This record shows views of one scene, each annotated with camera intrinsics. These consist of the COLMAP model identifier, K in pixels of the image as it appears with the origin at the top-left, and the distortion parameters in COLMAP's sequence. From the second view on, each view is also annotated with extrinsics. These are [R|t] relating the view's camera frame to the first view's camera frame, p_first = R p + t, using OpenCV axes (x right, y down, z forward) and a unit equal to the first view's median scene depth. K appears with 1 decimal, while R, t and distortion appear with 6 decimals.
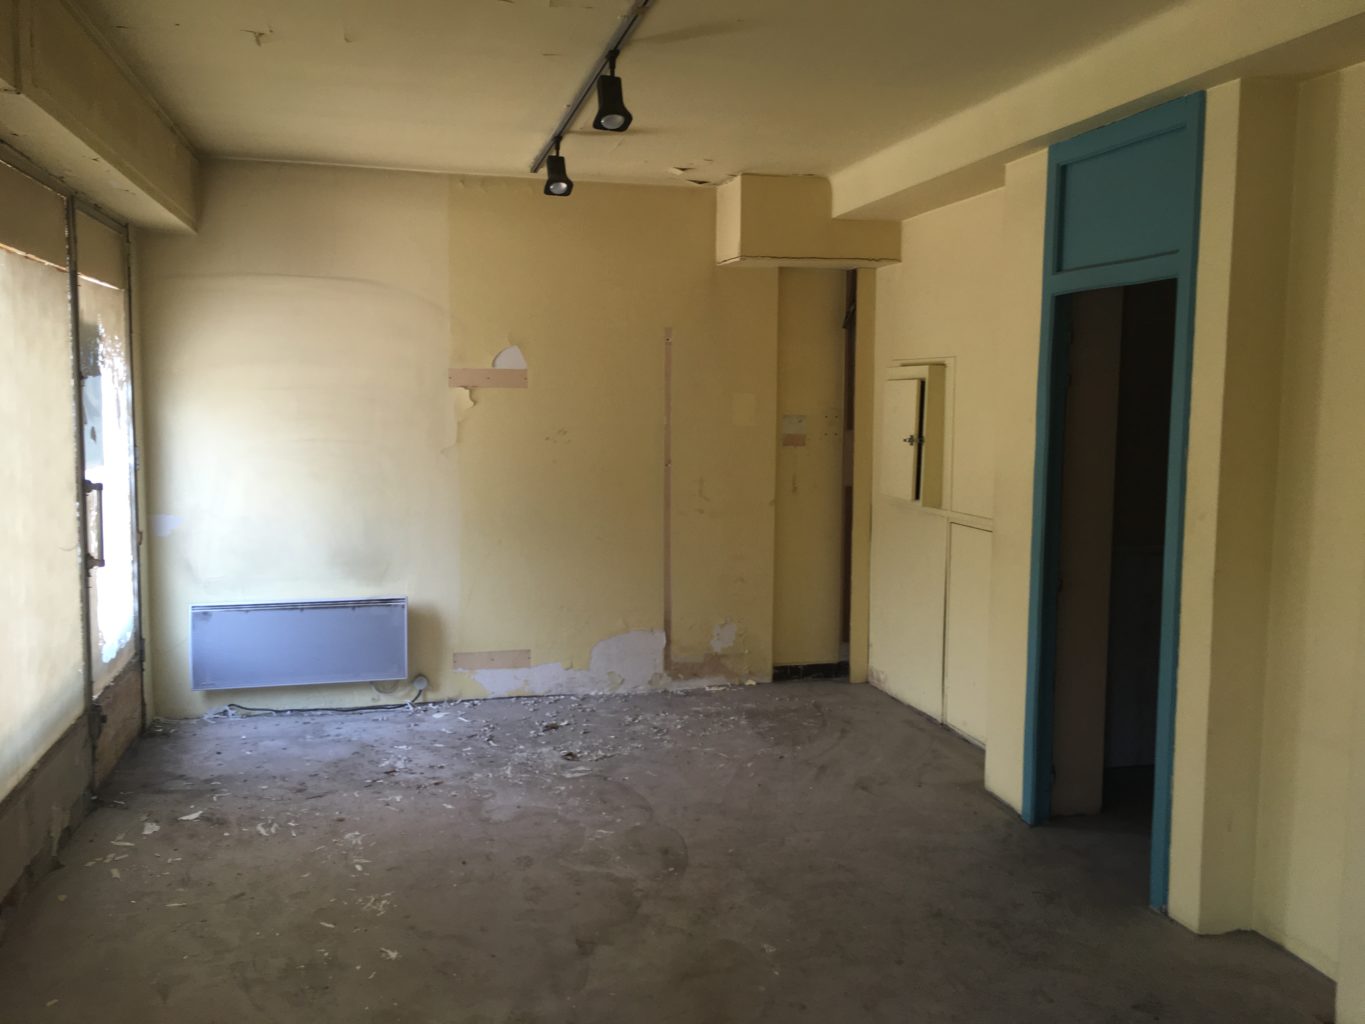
lens RADIAL K [[1153.1, 0, 678.6], [0, 1153.1, 485.9], [0, 0, 1]] dist [0.075914, -0.095519]
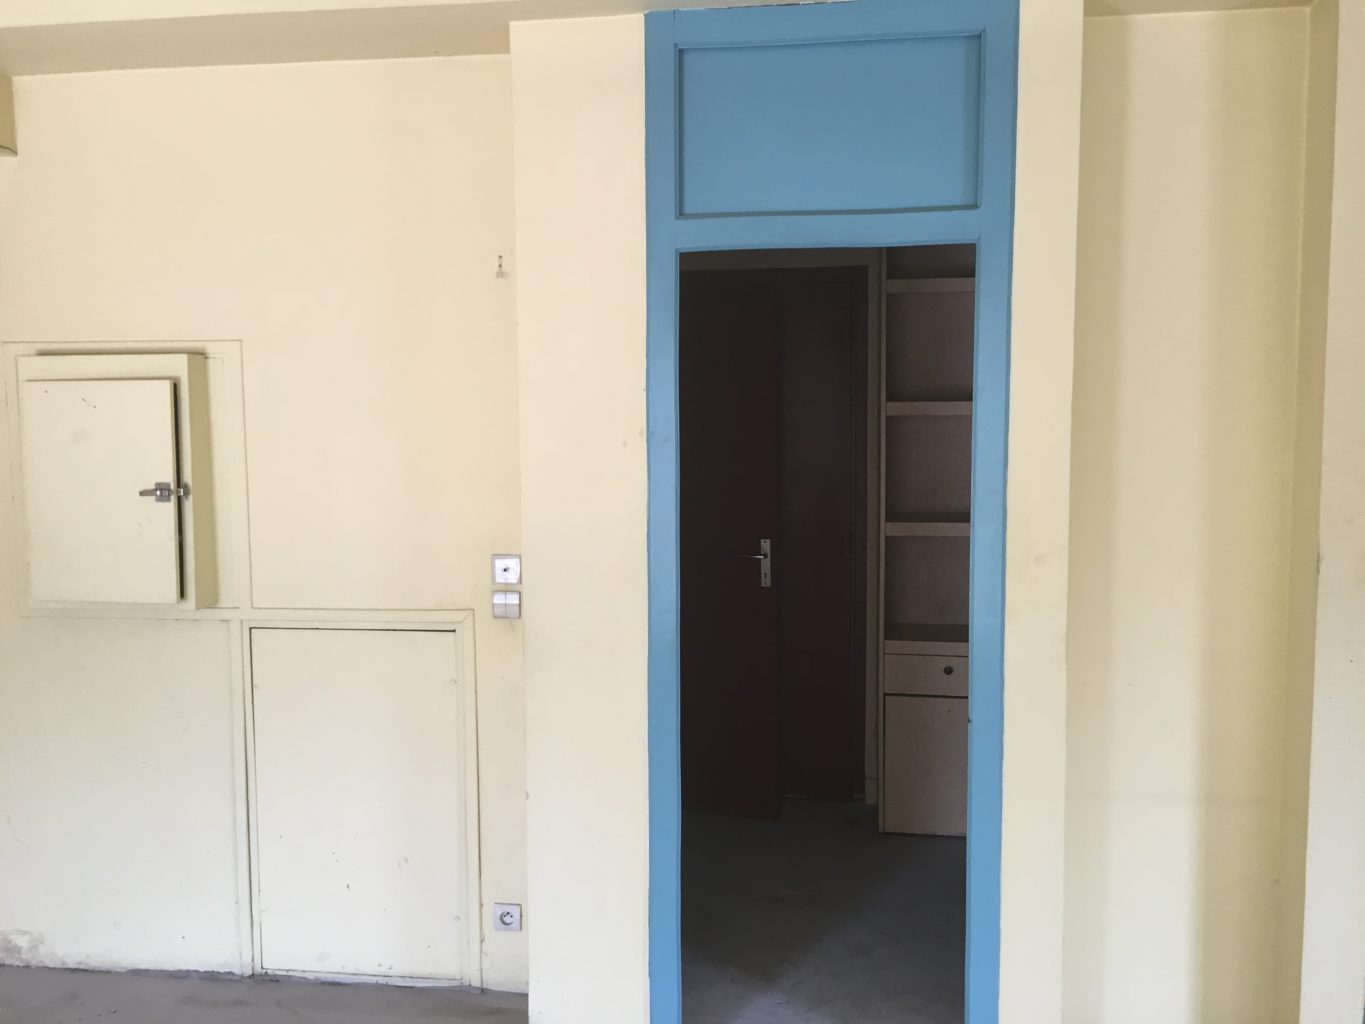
lens RADIAL K [[1153.1, 0, 678.6], [0, 1153.1, 485.9], [0, 0, 1]] dist [0.075914, -0.095519]
pose [[0.374993, -0.086405, 0.922992, -0.212914], [0.085682, 0.994615, 0.058299, -0.054053], [-0.923059, 0.057222, 0.380377, 0.574909]]
